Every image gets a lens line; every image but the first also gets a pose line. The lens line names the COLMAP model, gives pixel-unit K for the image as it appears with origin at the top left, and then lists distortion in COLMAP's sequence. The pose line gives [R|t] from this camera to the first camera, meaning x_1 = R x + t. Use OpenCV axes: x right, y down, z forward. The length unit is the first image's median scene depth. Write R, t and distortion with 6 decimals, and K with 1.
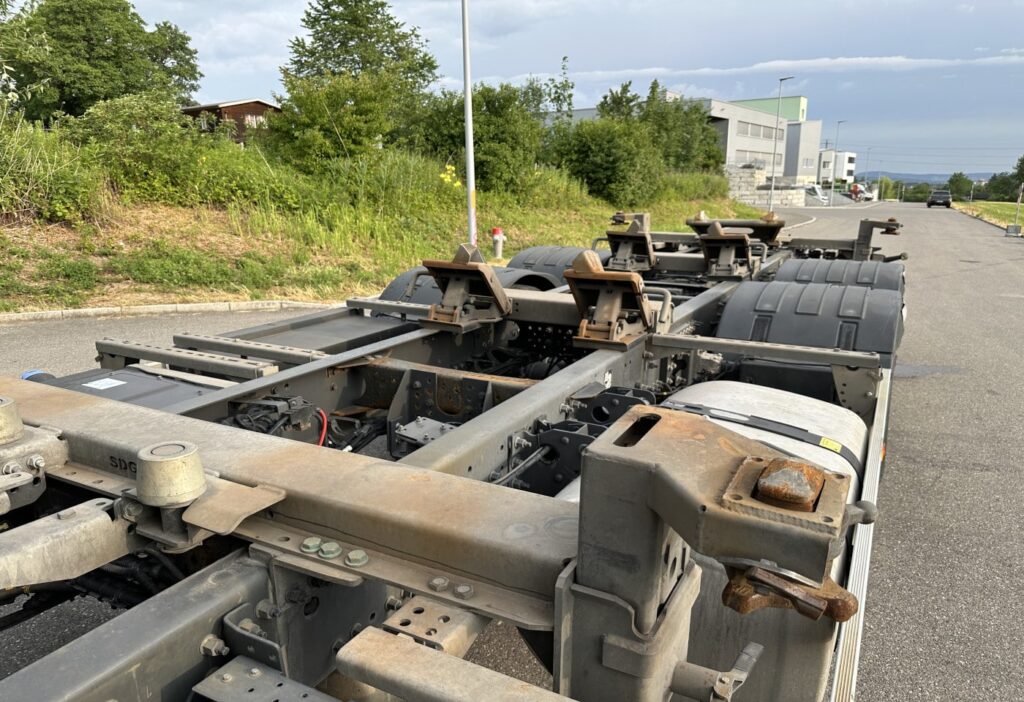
lens RADIAL K [[714.9, 0, 517.1], [0, 714.9, 357.8], [0, 0, 1]] dist [0.050177, -0.059158]
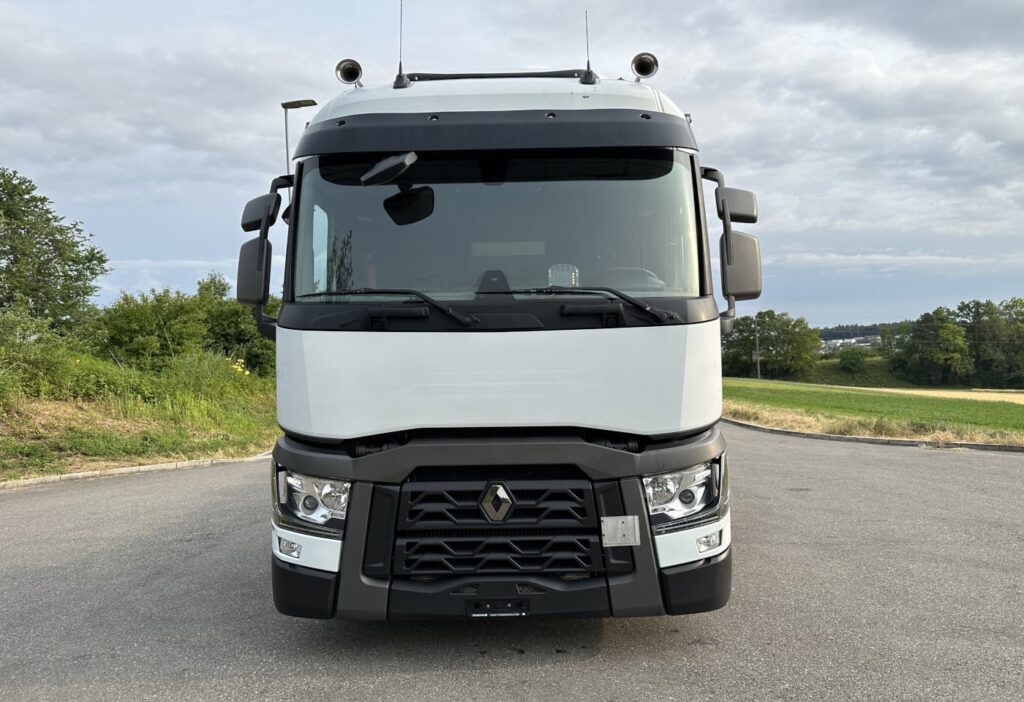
lens RADIAL K [[714.9, 0, 512.6], [0, 714.9, 350.2], [0, 0, 1]] dist [0.050177, -0.059158]
pose [[0.901687, -0.026061, 0.431602, -0.055996], [0.136538, 0.964270, -0.227026, 0.016108], [-0.410265, 0.263637, 0.873028, -0.071708]]
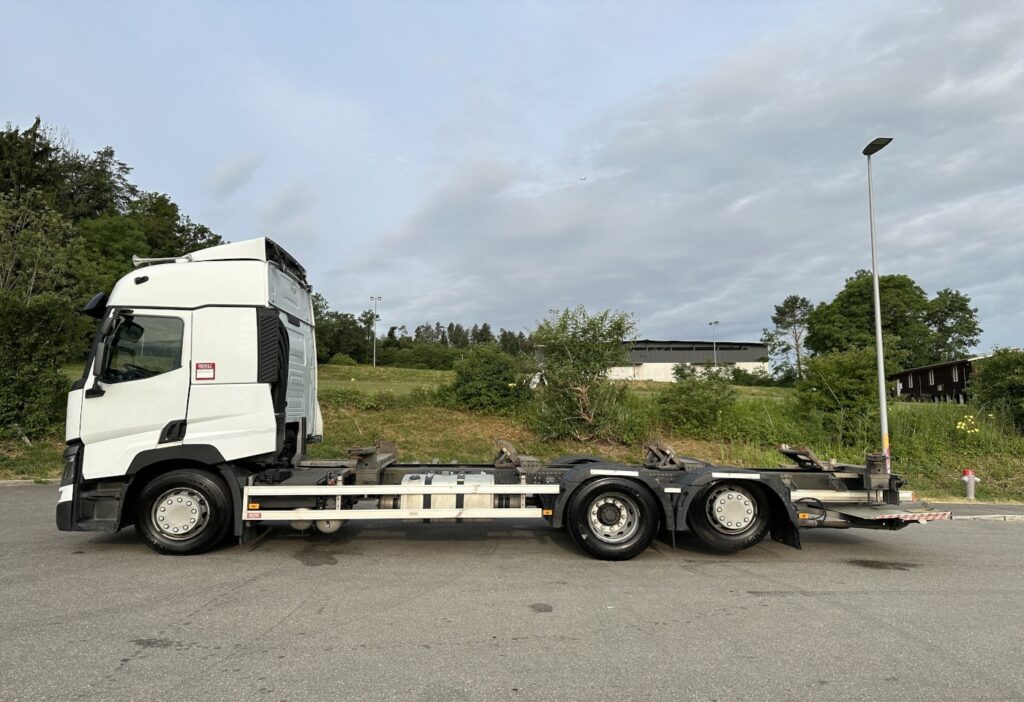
lens RADIAL K [[714.9, 0, 525.9], [0, 714.9, 359.4], [0, 0, 1]] dist [0.050177, -0.059158]
pose [[0.512902, -0.069019, -0.855668, 0.138690], [-0.217233, 0.953885, -0.207155, 0.008001], [0.830506, 0.292130, 0.474257, -0.032566]]
